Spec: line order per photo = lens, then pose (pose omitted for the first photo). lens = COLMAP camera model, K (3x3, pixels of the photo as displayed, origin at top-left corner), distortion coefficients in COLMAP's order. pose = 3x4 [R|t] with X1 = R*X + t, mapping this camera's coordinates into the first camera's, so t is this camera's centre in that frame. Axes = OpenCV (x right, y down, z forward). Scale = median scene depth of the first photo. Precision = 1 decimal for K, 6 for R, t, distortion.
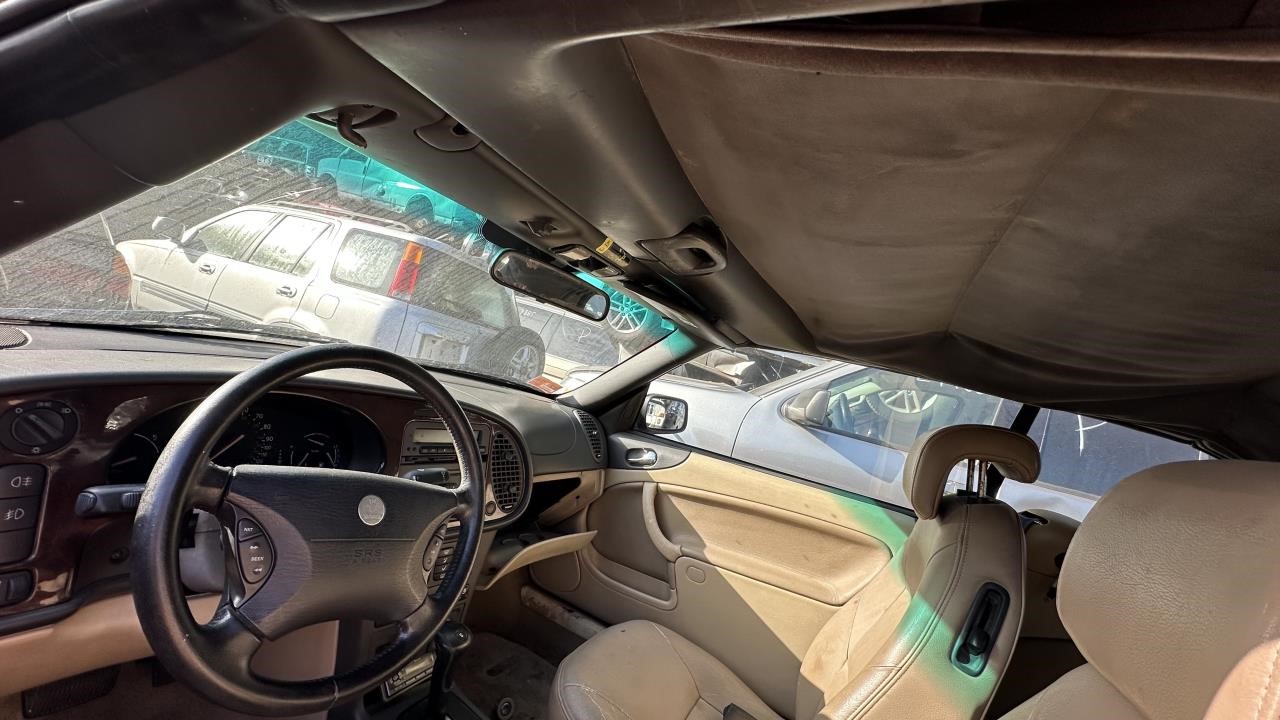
lens RADIAL K [[514.6, 0, 640.0], [0, 514.6, 360.0], [0, 0, 1]] dist [-0.006155, -0.000023]
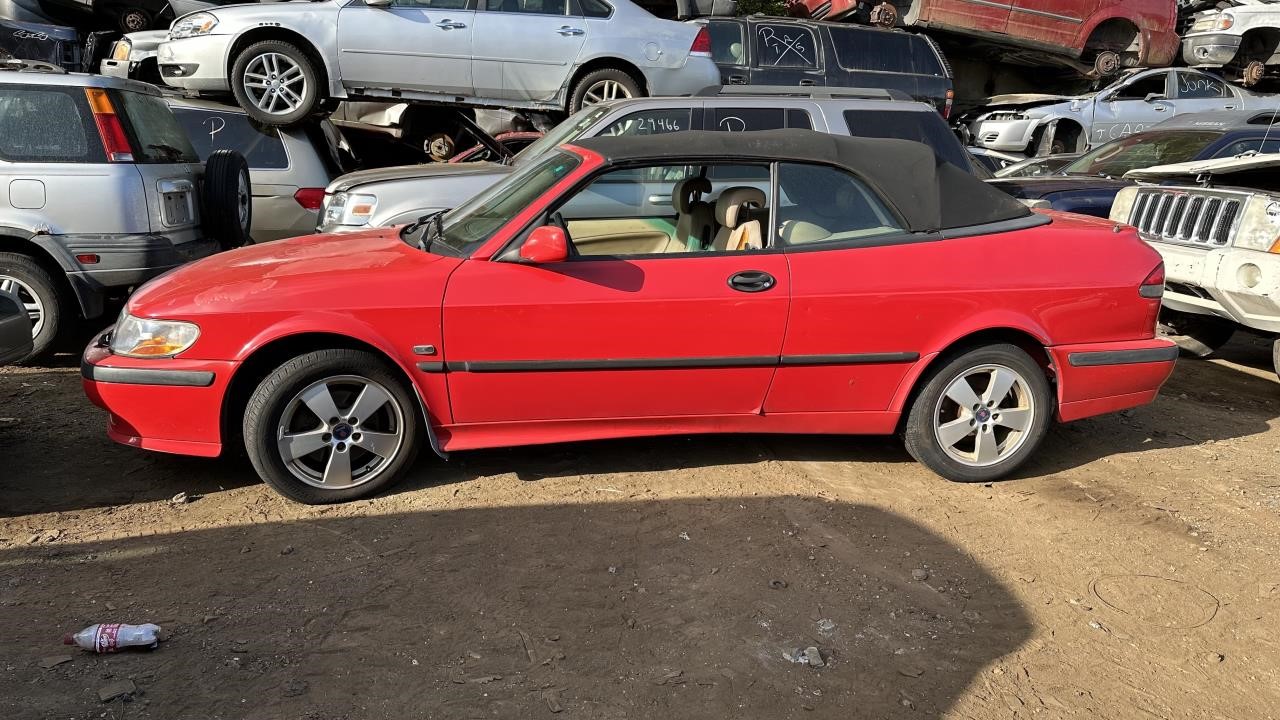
lens RADIAL K [[911.5, 0, 640.0], [0, 911.5, 360.0], [0, 0, 1]] dist [0.058675, -0.091317]
pose [[0.813861, -0.357408, 0.458138, -0.360499], [0.181645, 0.905429, 0.383670, -0.152032], [-0.551938, -0.229036, 0.801815, -0.497911]]
